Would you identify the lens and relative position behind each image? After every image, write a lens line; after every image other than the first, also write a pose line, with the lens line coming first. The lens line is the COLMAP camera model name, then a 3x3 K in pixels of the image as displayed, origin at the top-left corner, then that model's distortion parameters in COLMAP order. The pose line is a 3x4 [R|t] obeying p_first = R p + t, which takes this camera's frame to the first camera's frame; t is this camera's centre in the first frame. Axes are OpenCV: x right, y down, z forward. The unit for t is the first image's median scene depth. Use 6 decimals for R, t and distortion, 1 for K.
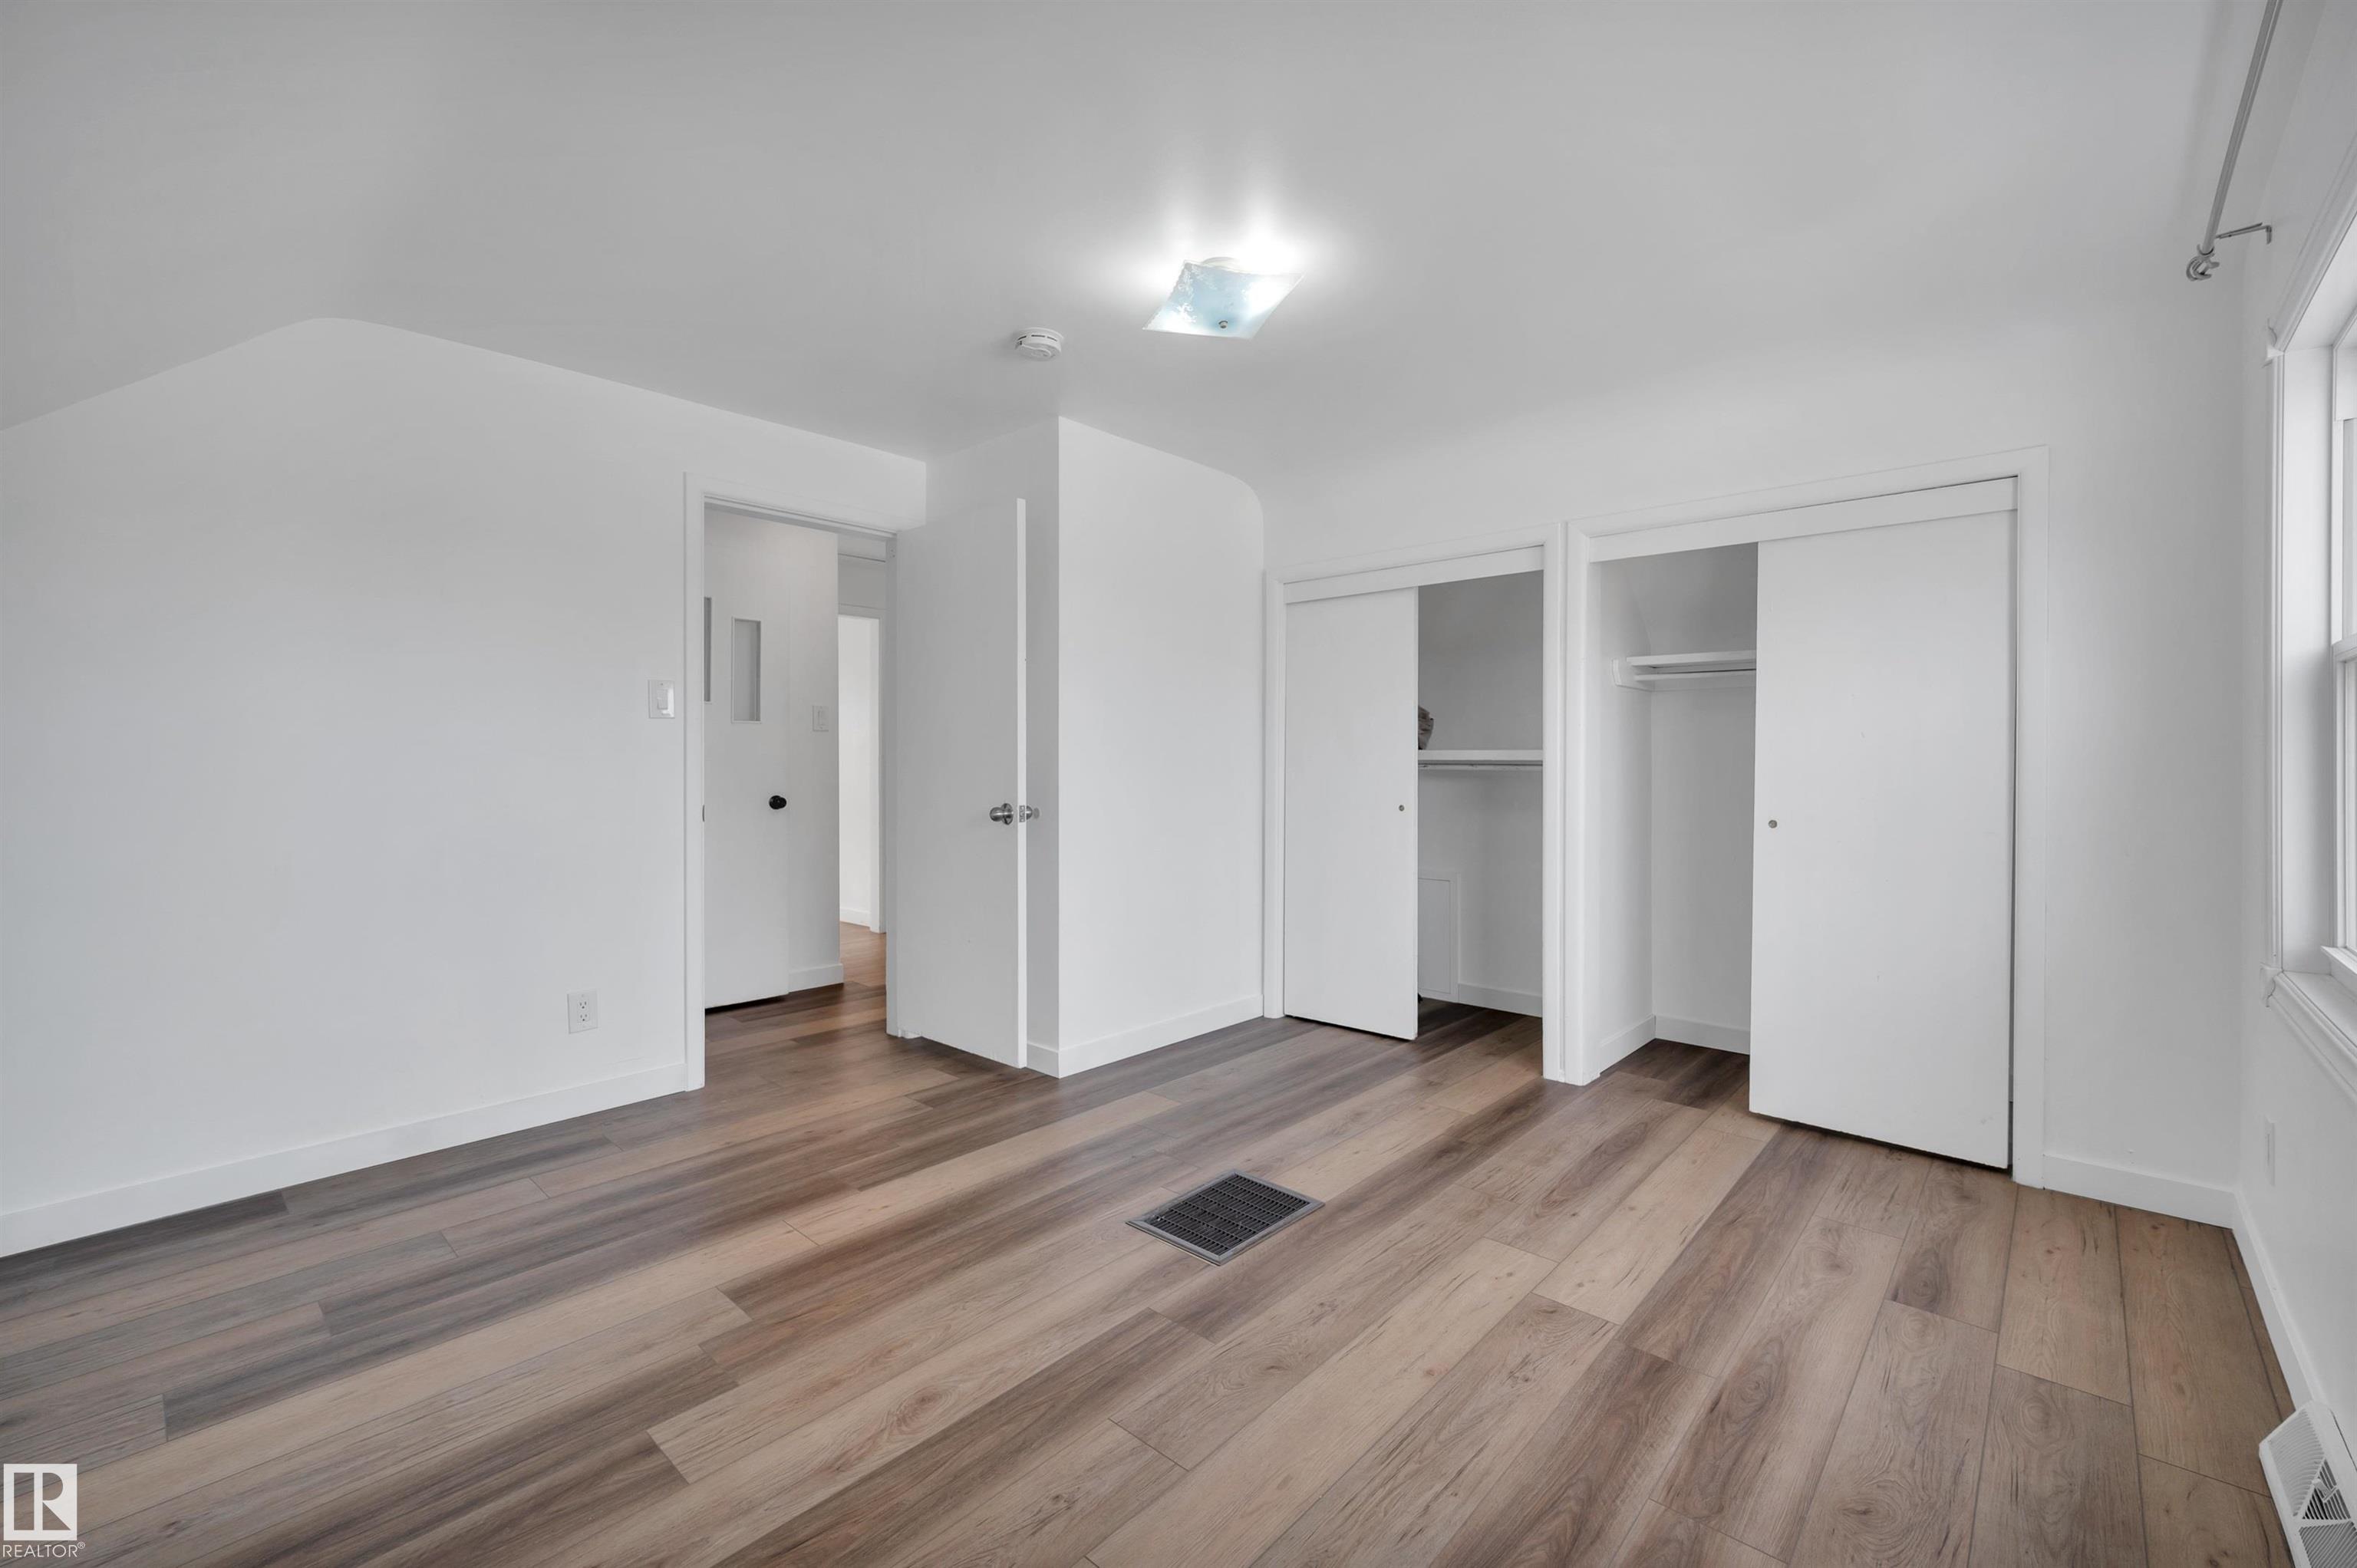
lens RADIAL K [[964.7, 0, 1164.1], [0, 964.7, 761.5], [0, 0, 1]] dist [0.000341, 0.000006]
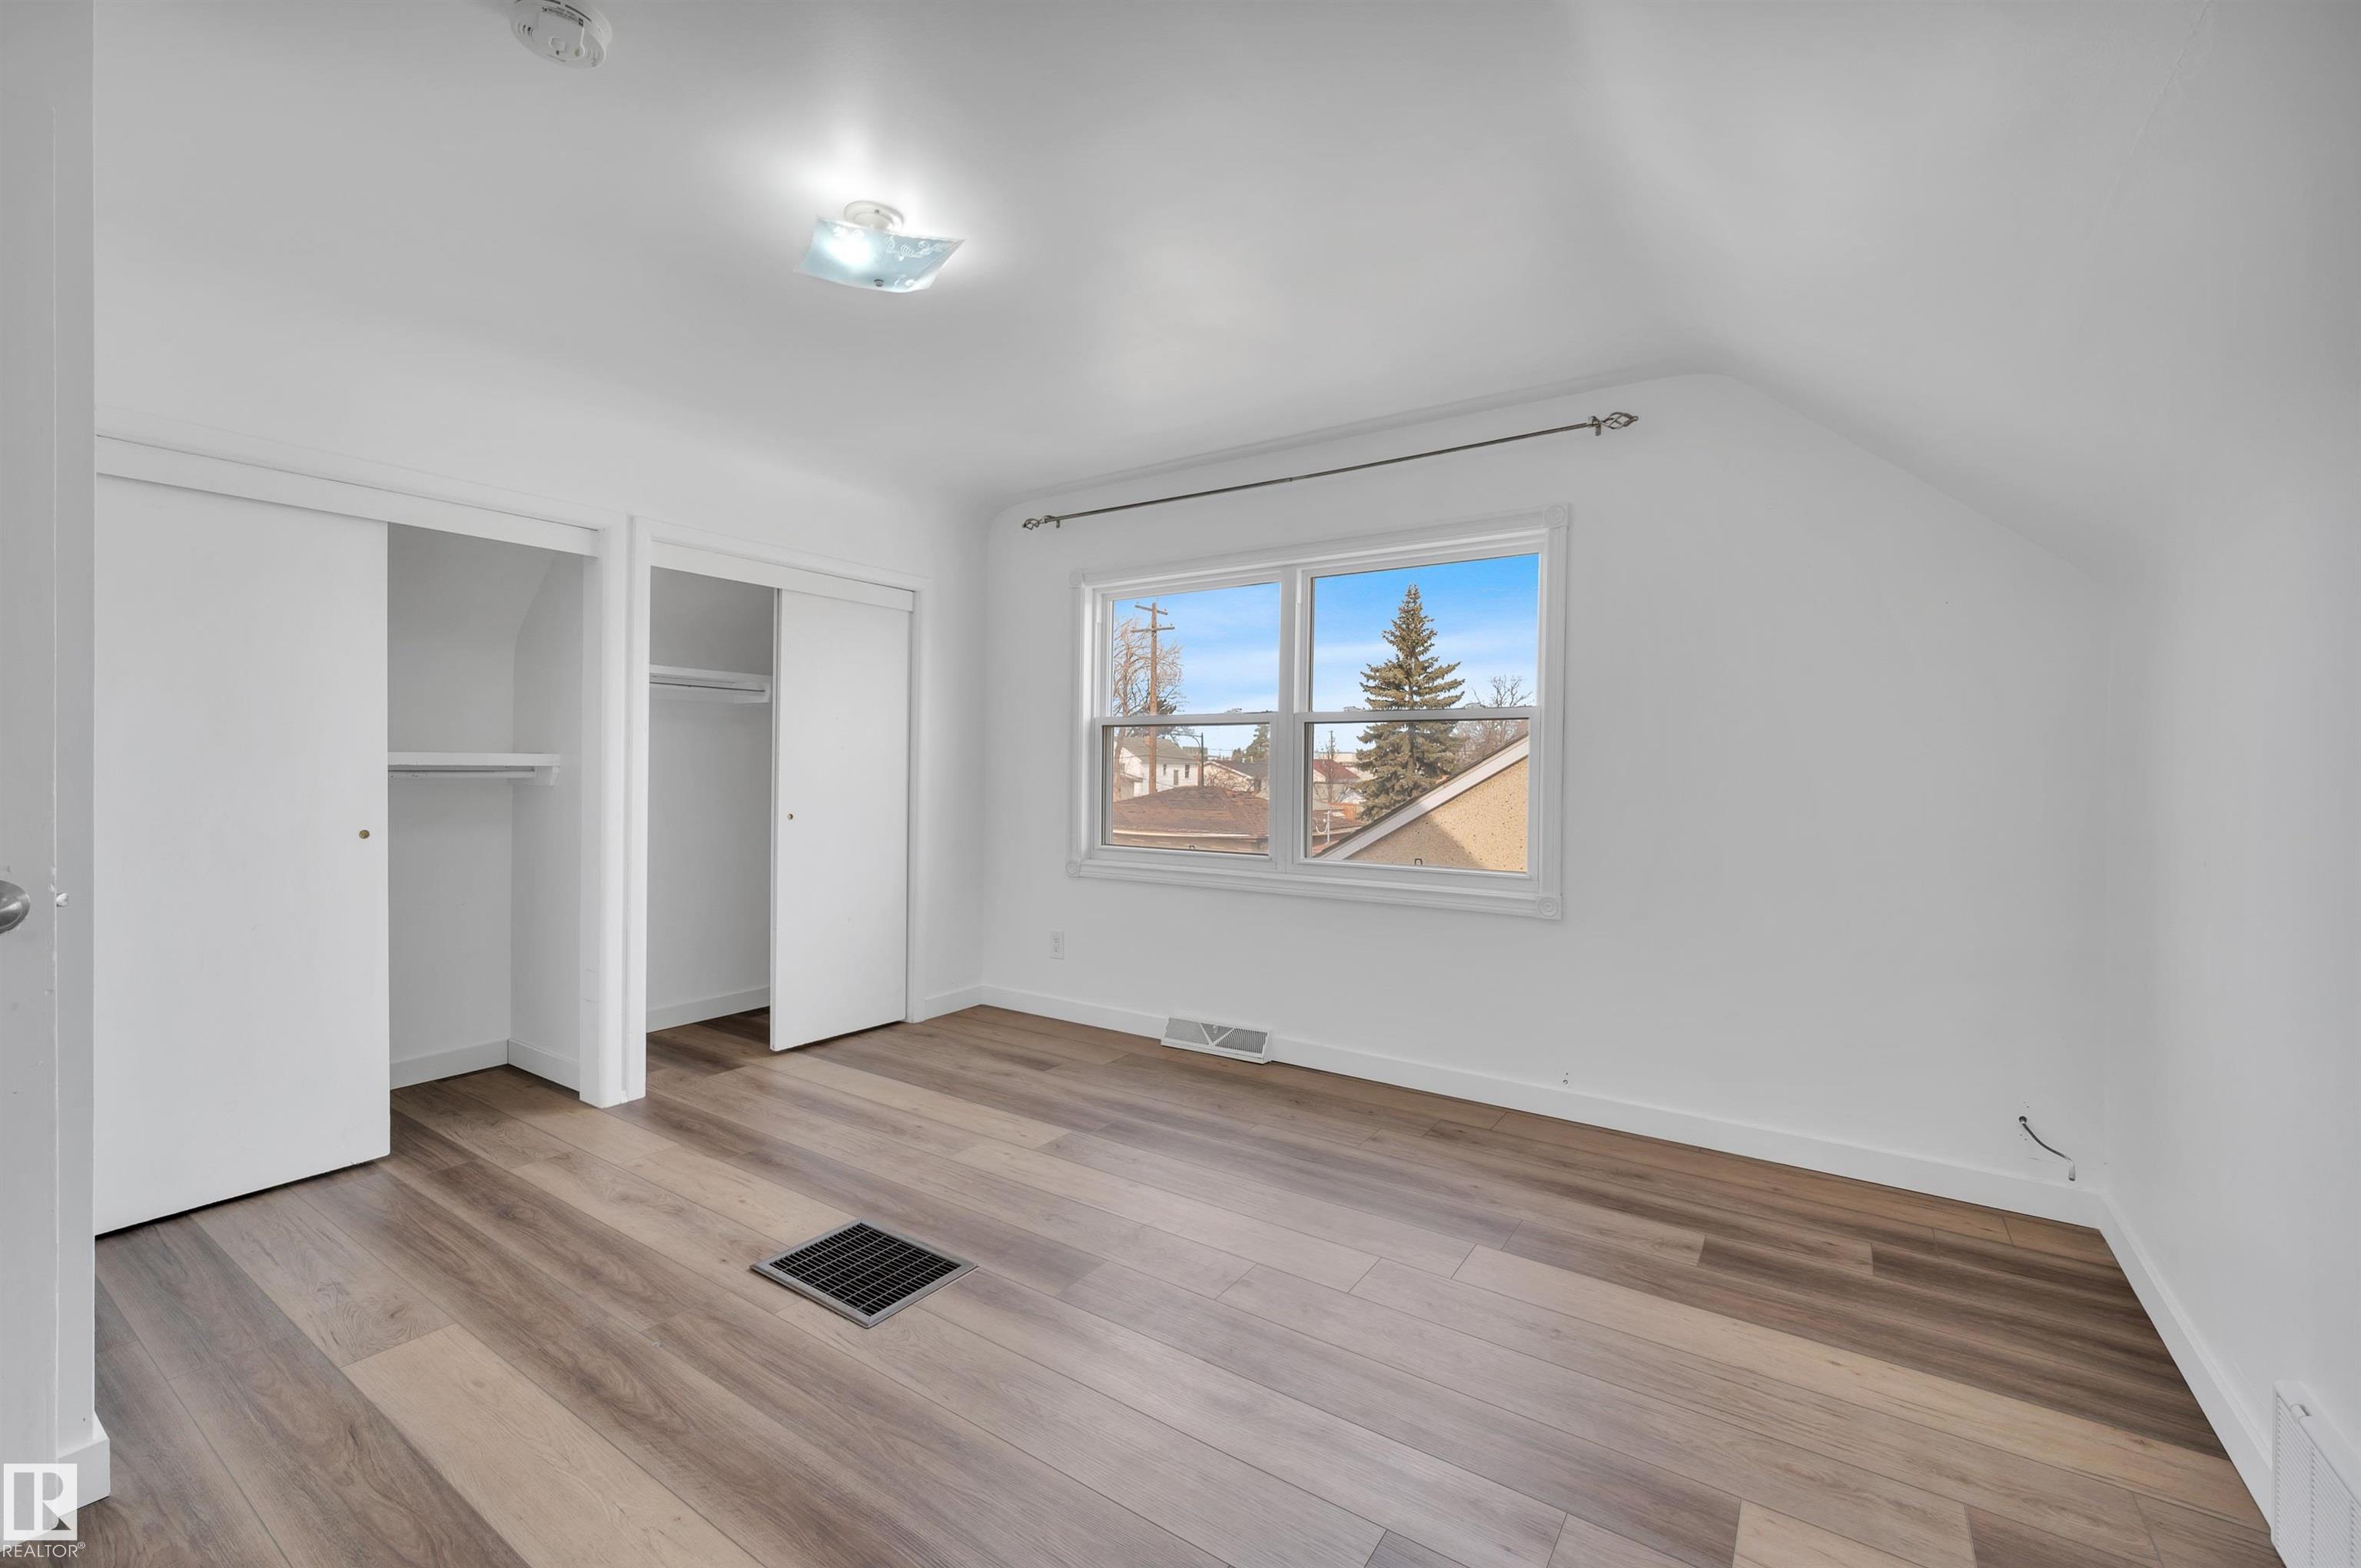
lens RADIAL K [[947.4, 0, 1205.6], [0, 947.4, 782.6], [0, 0, 1]] dist [0.002374, -0.000308]
pose [[-0.136310, -0.019347, 0.990477, -0.748318], [-0.001502, 0.999812, 0.019322, -0.004731], [-0.990665, 0.001146, -0.136314, 0.704803]]
